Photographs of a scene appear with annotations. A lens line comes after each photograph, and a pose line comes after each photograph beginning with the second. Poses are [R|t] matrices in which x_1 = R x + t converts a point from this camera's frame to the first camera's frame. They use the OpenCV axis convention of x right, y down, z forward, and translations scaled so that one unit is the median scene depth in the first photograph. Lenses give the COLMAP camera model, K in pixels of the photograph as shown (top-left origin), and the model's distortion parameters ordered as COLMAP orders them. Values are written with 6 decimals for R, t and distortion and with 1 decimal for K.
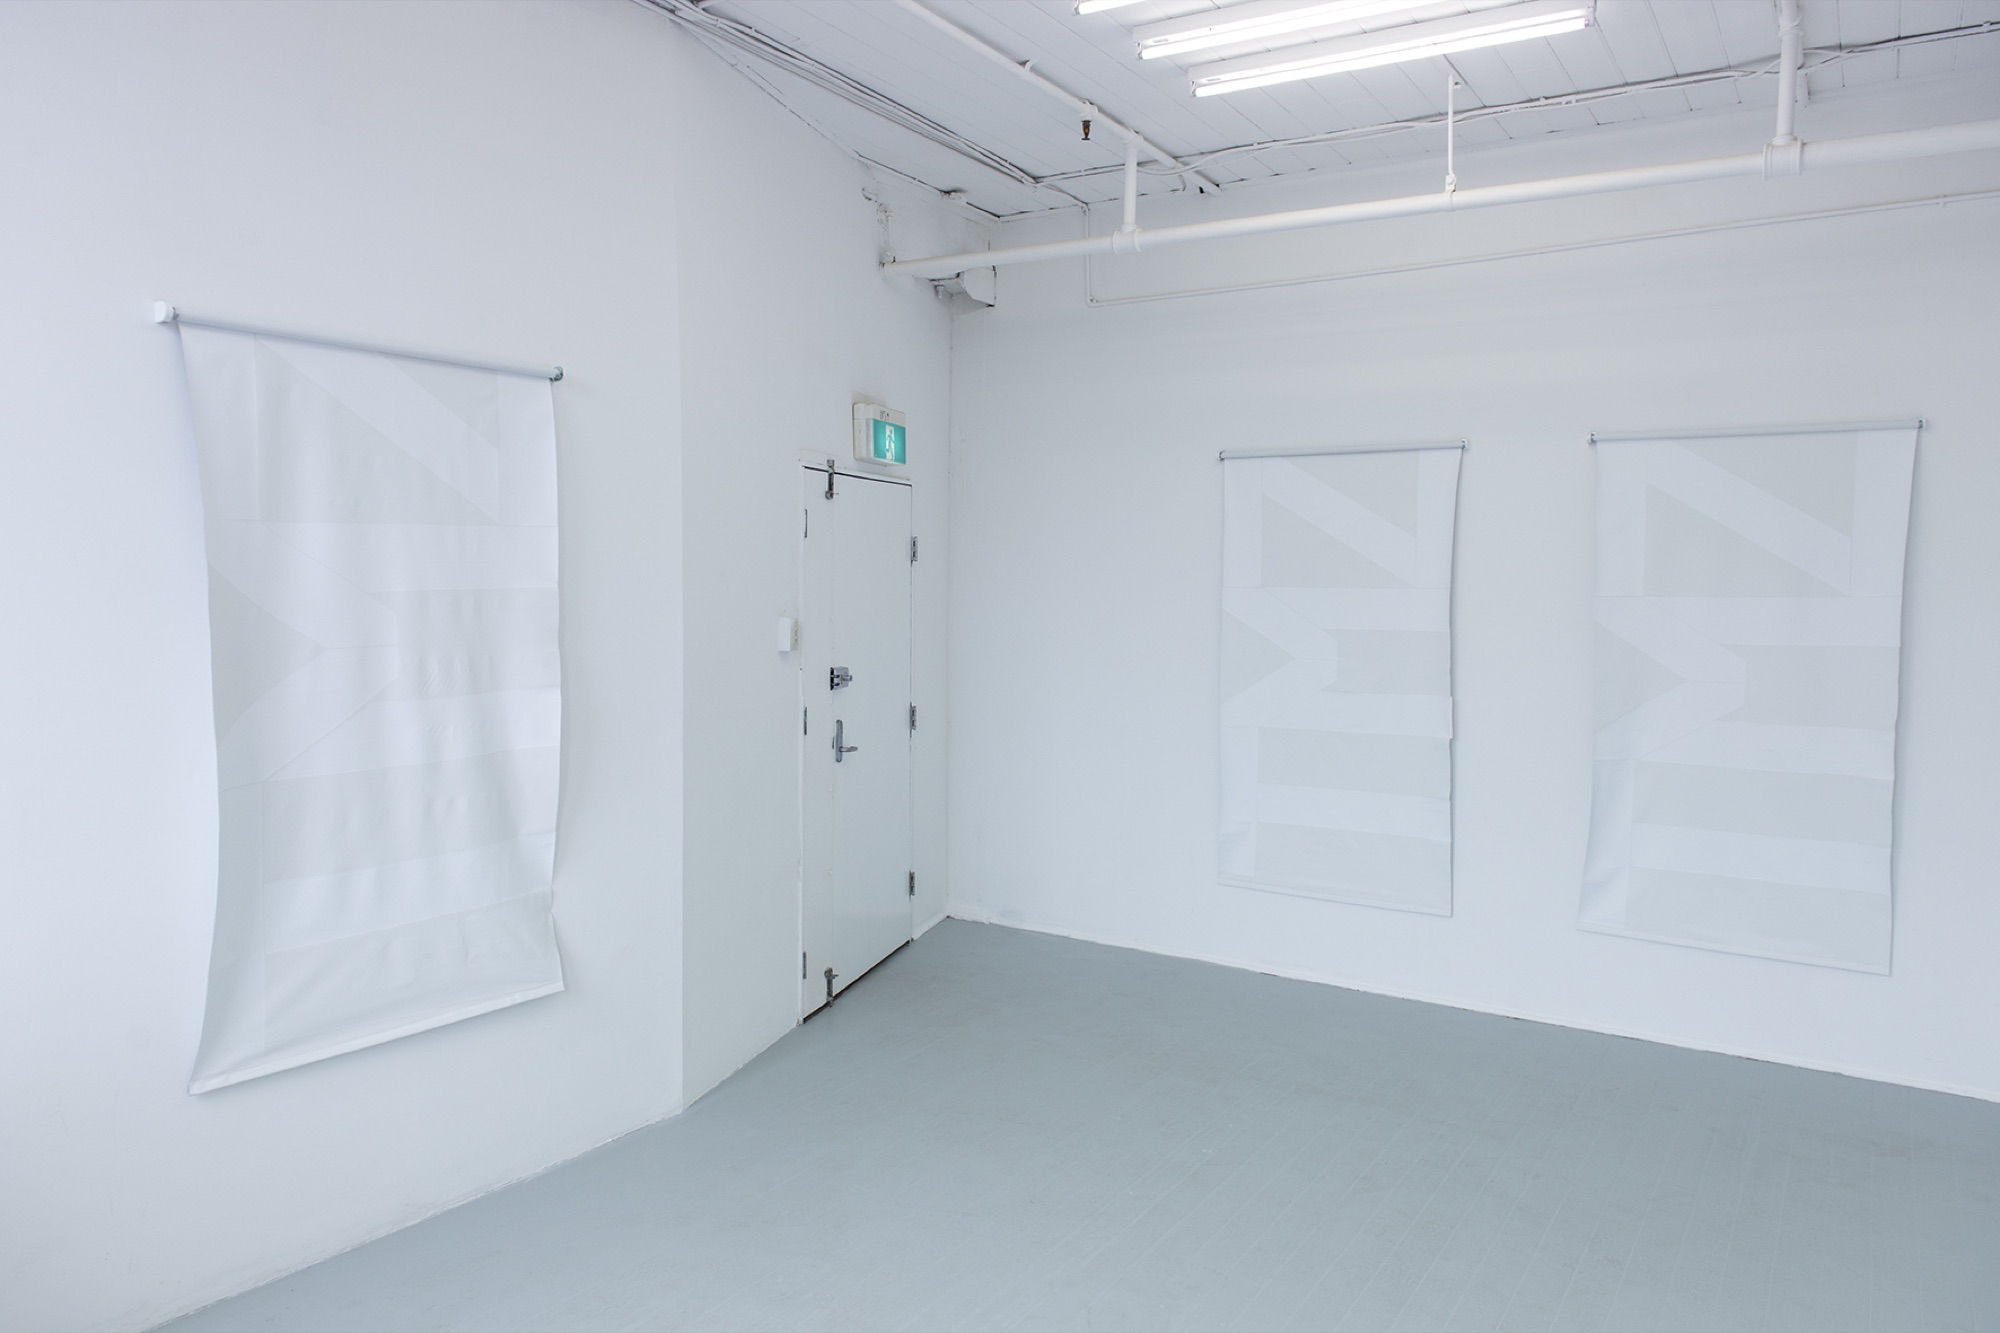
lens RADIAL K [[1383.4, 0, 1000.0], [0, 1383.4, 666.5], [0, 0, 1]] dist [0.001123, 0.000660]
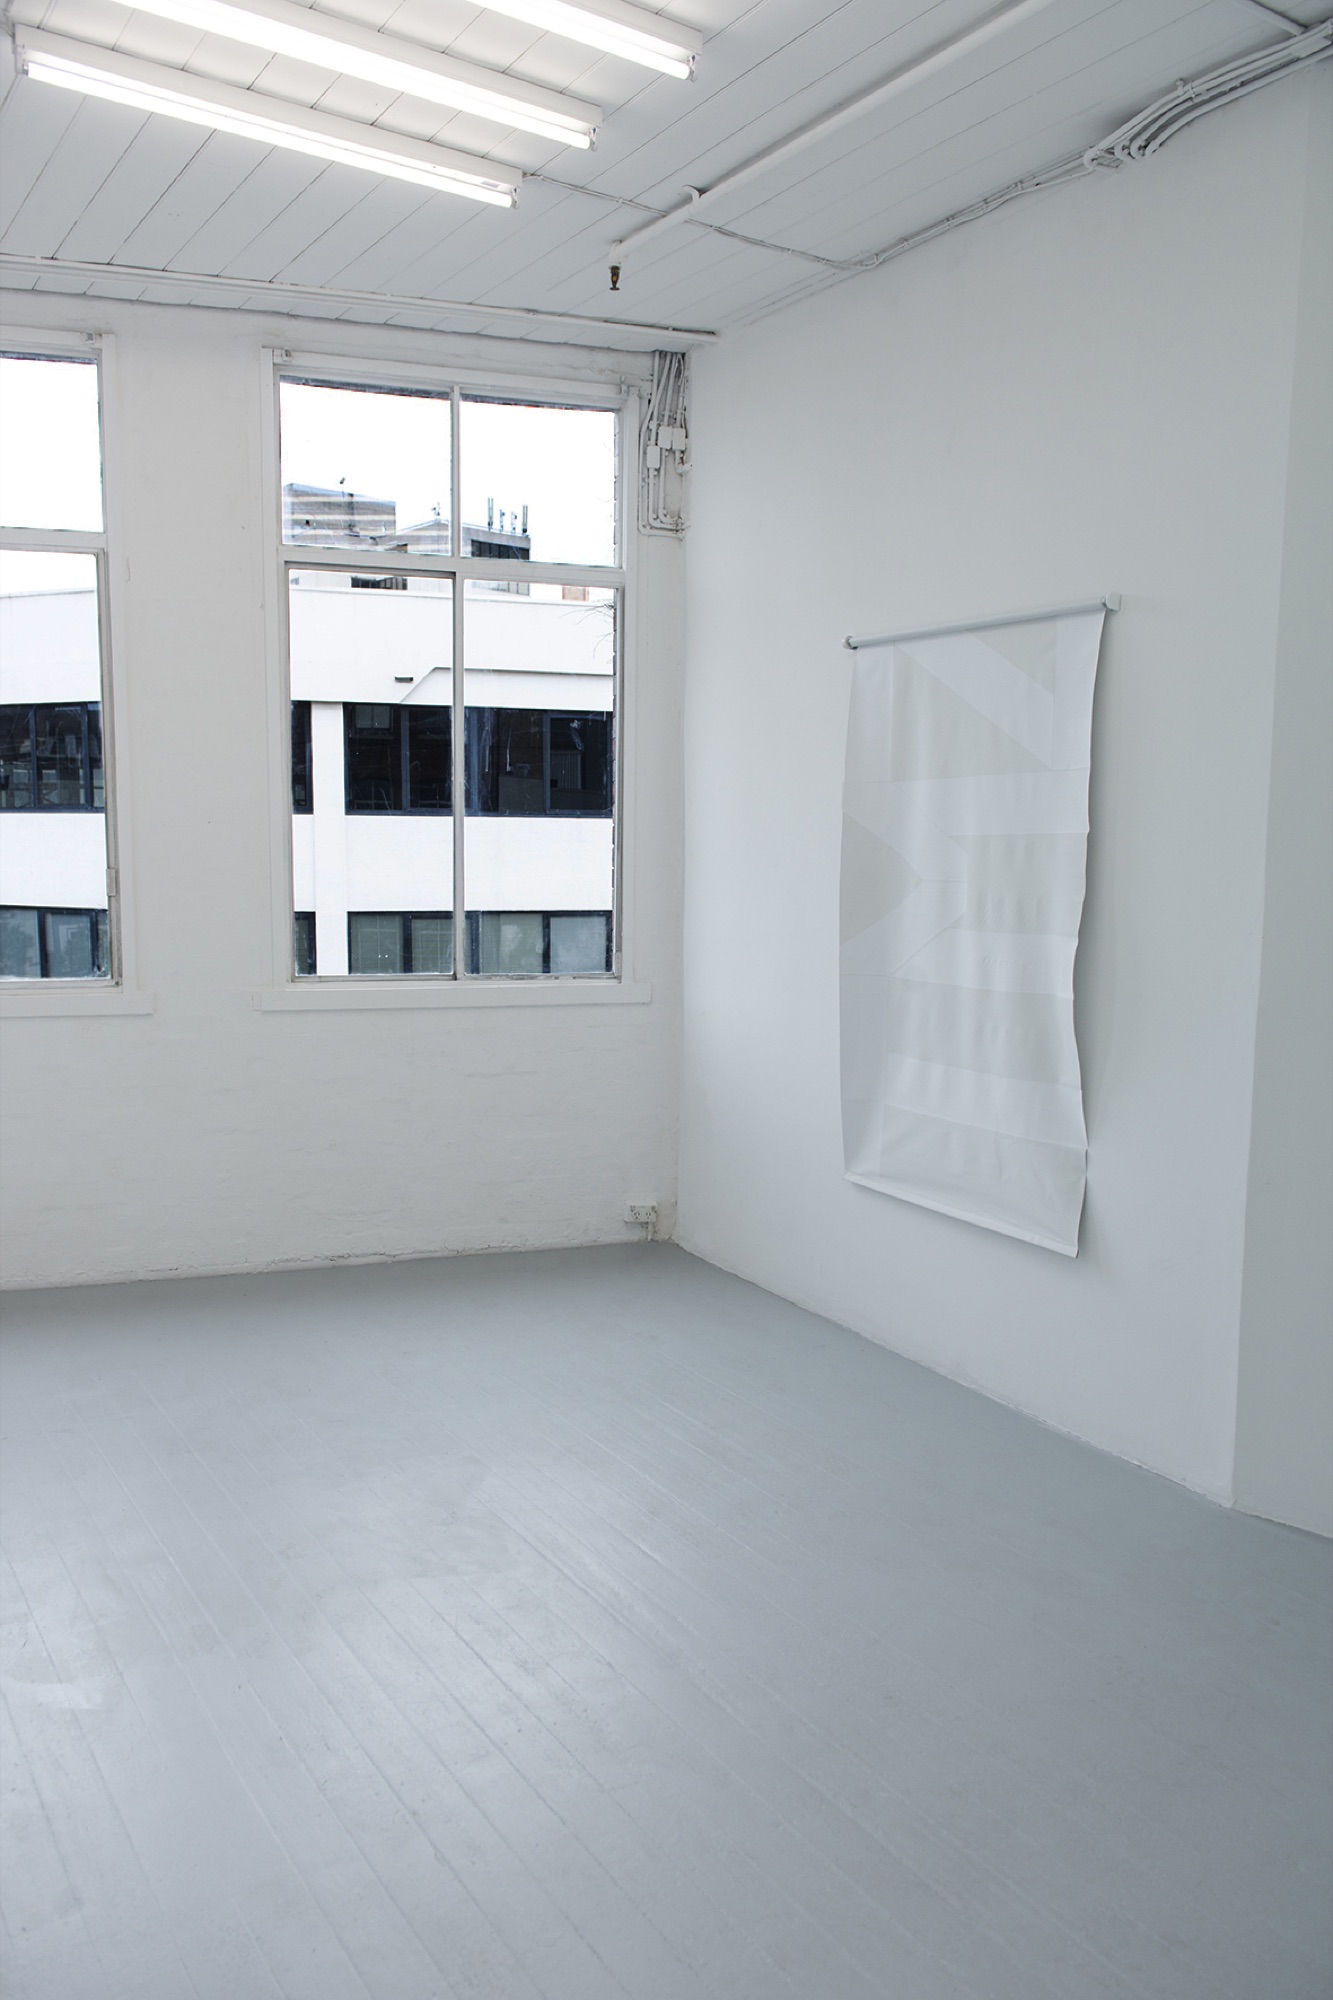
lens RADIAL K [[1455.0, 0, 666.5], [0, 1455.0, 1000.0], [0, 0, 1]] dist [0.001712, 0.003358]
pose [[-0.401001, 0.091829, -0.911464, 0.765122], [-0.072742, 0.988629, 0.131607, -0.058070], [0.913185, 0.119077, -0.389761, 1.225059]]
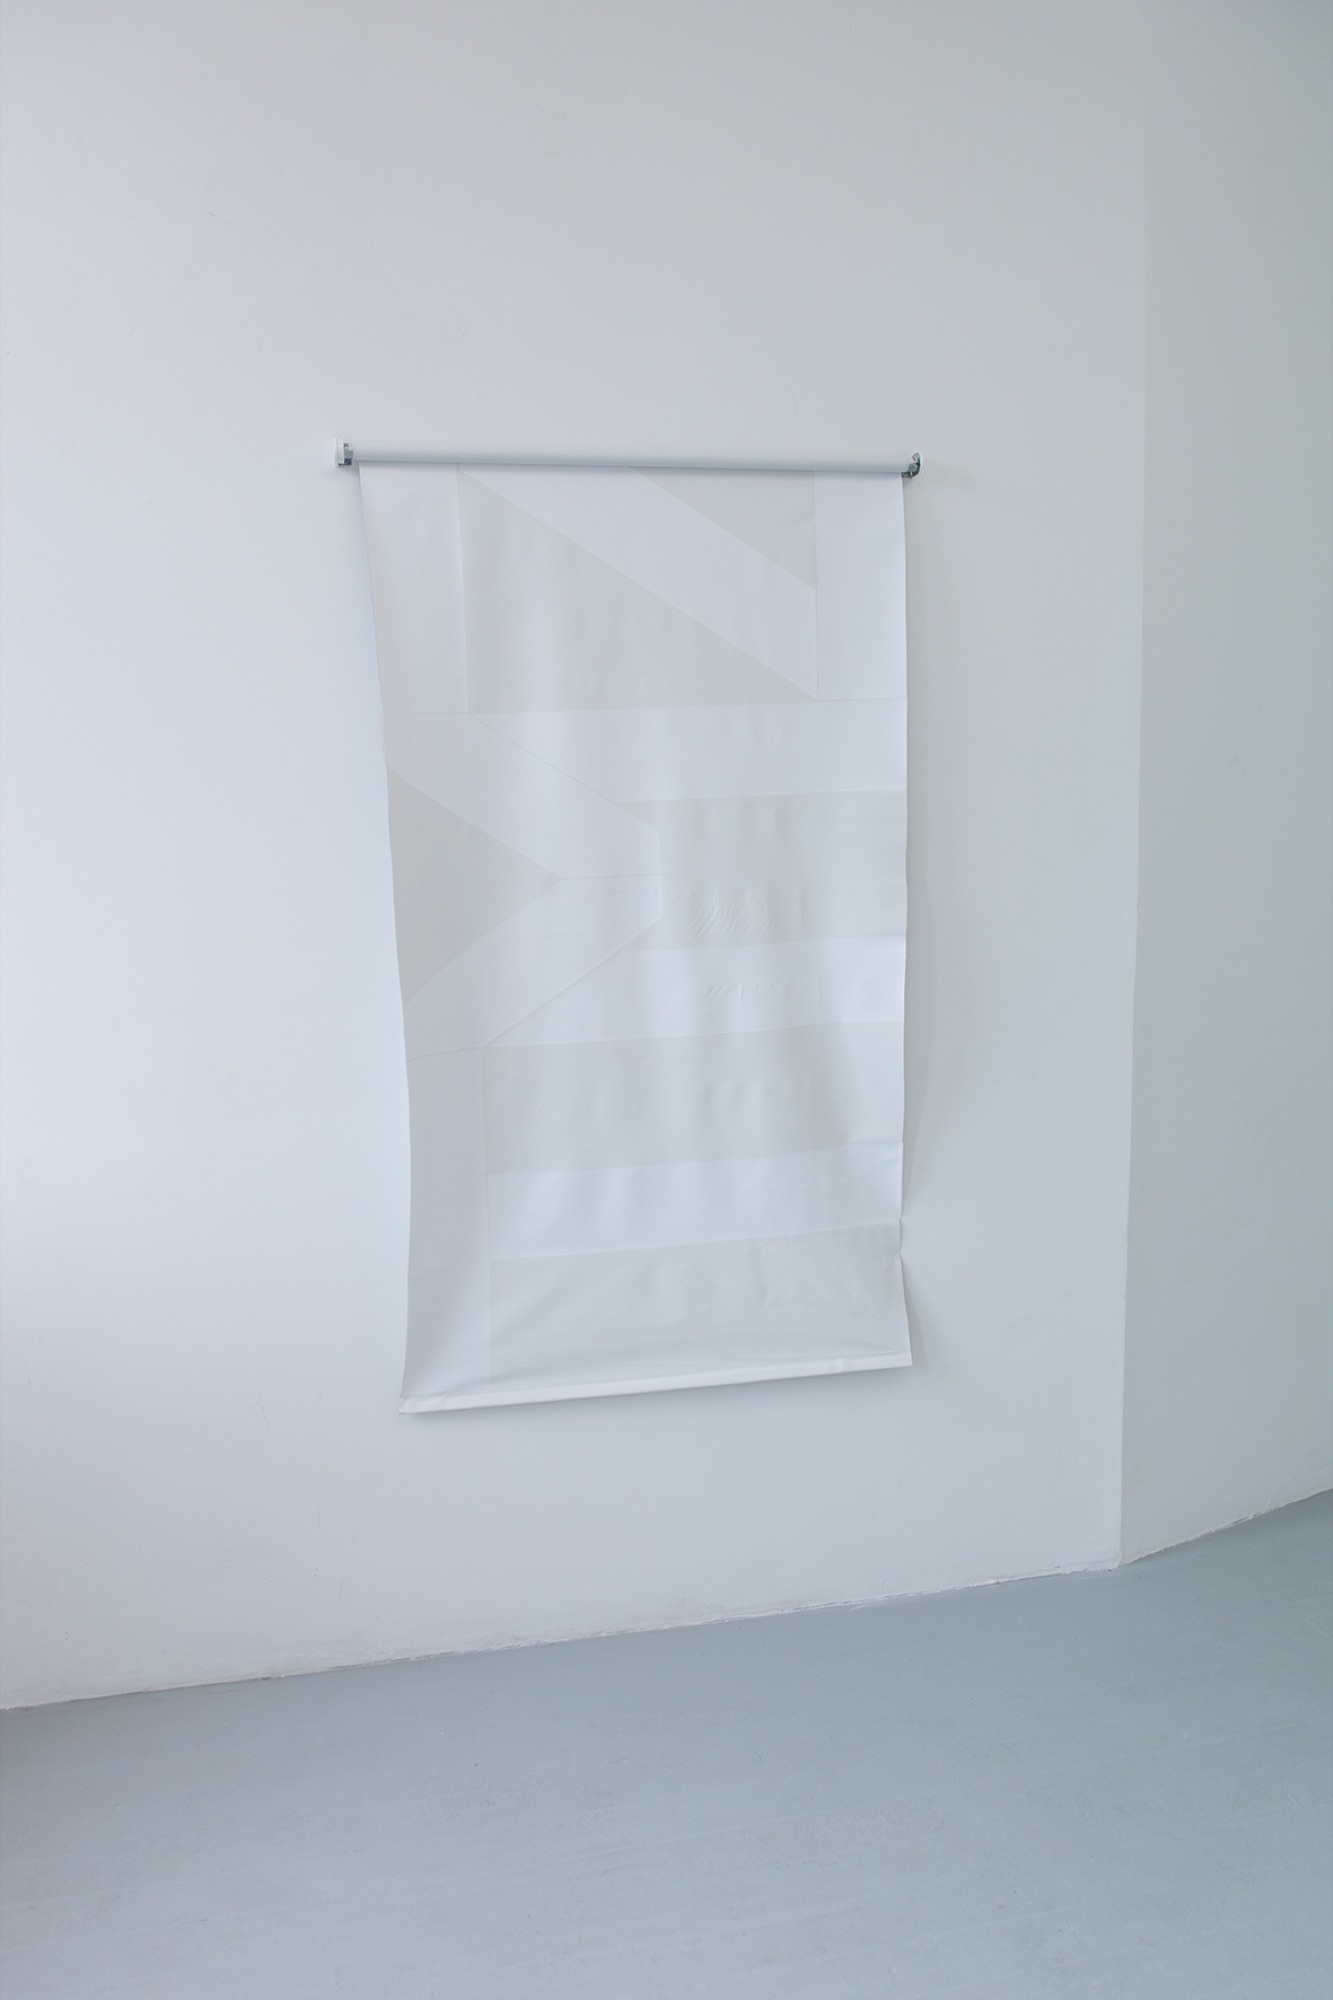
lens RADIAL K [[1455.0, 0, 666.5], [0, 1455.0, 1000.0], [0, 0, 1]] dist [0.001712, 0.003358]
pose [[0.711825, 0.073402, -0.698511, 0.109630], [-0.013863, 0.995799, 0.090516, -0.018381], [0.702220, -0.054748, 0.709852, 0.437082]]
